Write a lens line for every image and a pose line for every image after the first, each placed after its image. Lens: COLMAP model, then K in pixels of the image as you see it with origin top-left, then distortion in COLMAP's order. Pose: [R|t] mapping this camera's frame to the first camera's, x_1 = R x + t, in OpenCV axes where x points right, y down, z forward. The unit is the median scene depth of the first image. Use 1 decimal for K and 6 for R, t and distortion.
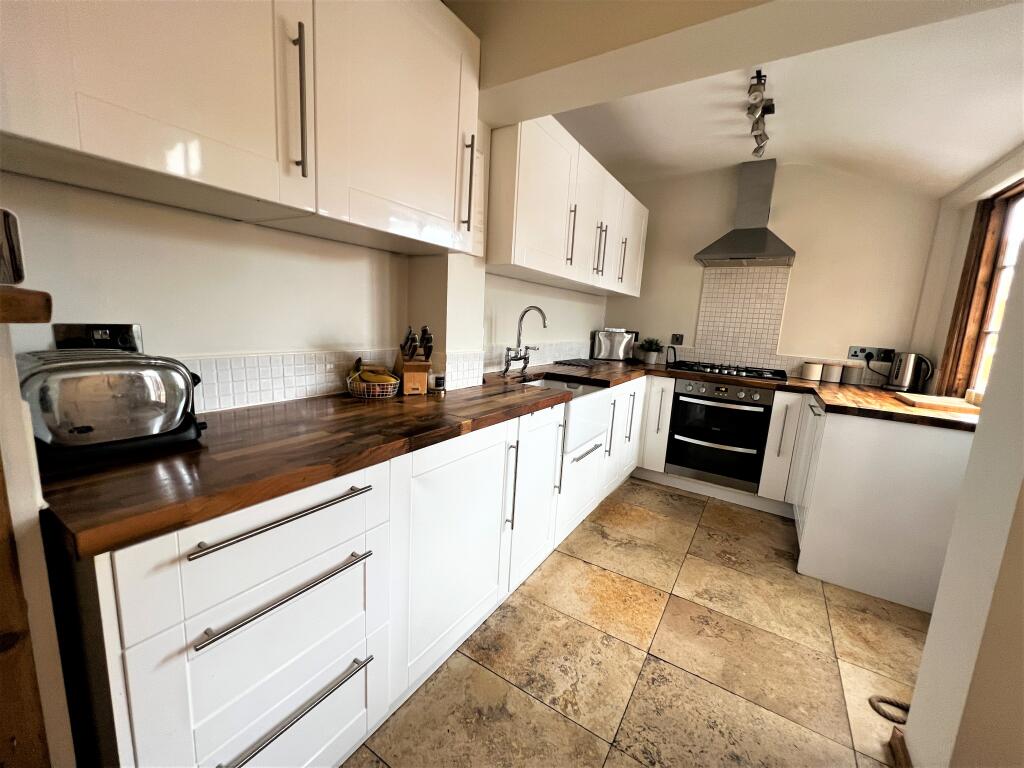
lens RADIAL K [[408.6, 0, 510.4], [0, 408.6, 381.5], [0, 0, 1]] dist [-0.001301, -0.000027]
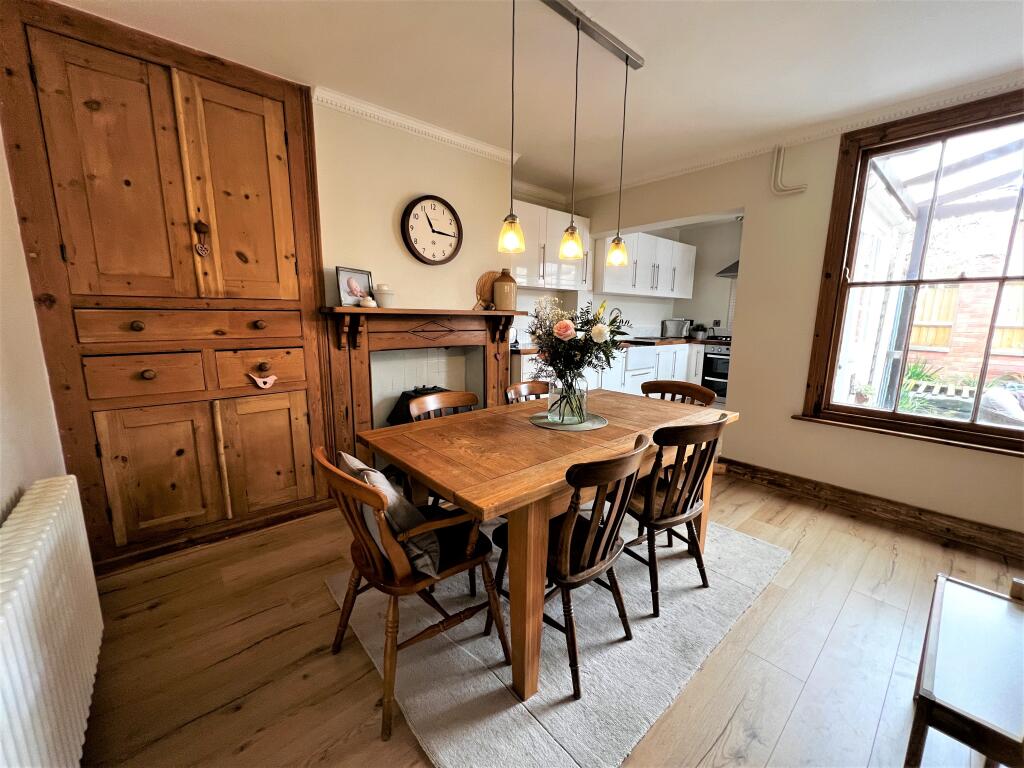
lens RADIAL K [[408.6, 0, 516.9], [0, 408.6, 385.7], [0, 0, 1]] dist [-0.001301, -0.000027]
pose [[0.959350, 0.007747, -0.282113, 0.116754], [-0.005934, 0.999956, 0.007280, 0.155820], [0.282157, -0.005310, 0.959354, -0.884926]]
